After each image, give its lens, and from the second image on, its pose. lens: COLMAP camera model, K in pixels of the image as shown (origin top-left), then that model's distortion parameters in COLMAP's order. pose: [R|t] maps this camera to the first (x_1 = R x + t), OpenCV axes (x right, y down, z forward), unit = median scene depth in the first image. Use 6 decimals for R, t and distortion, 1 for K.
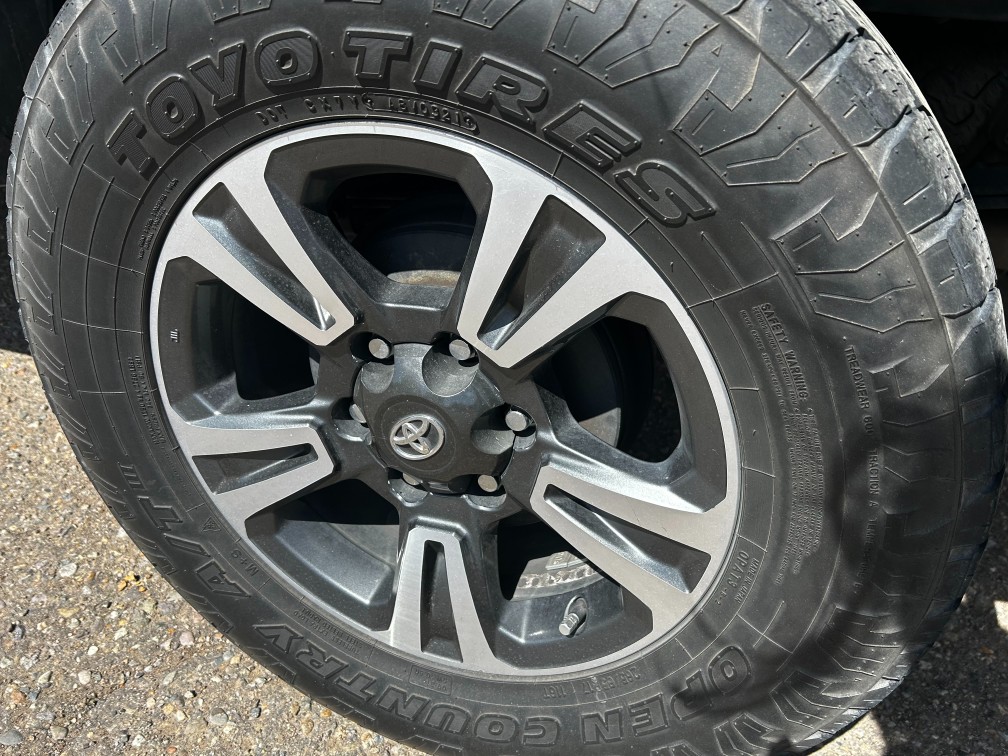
lens RADIAL K [[751.6, 0, 504.0], [0, 751.6, 378.0], [0, 0, 1]] dist [0.048123, -0.059155]
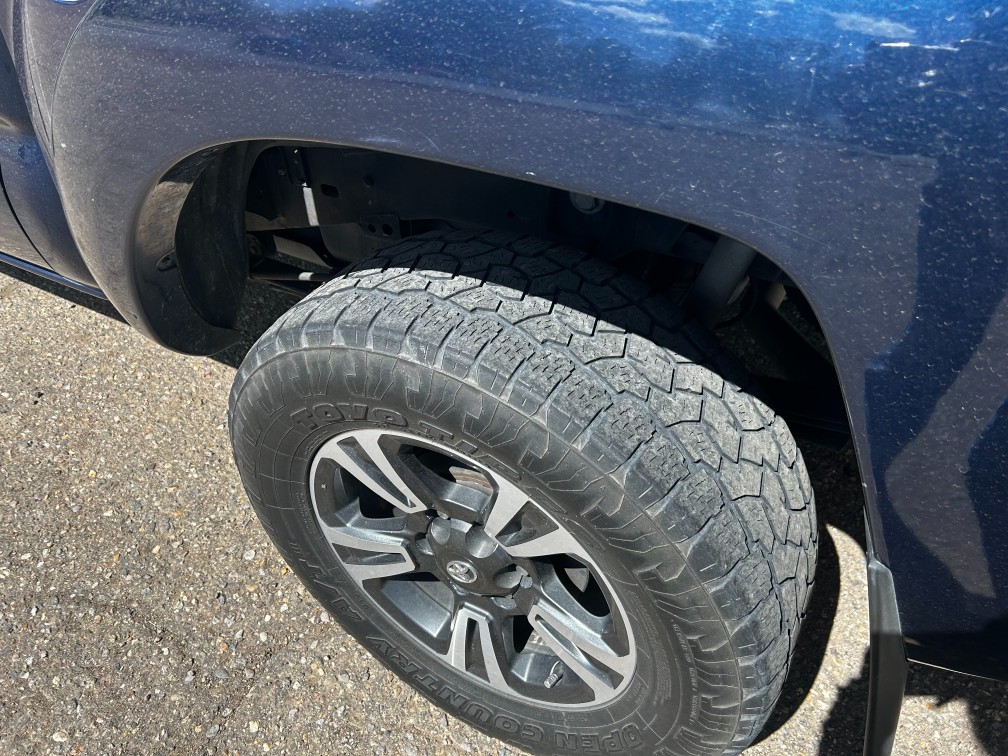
lens RADIAL K [[751.6, 0, 504.0], [0, 751.6, 378.0], [0, 0, 1]] dist [0.048123, -0.059155]
pose [[0.985902, 0.084461, -0.144444, 0.149965], [-0.057315, 0.981496, 0.182703, -0.545764], [0.157203, -0.171848, 0.972500, -0.439281]]
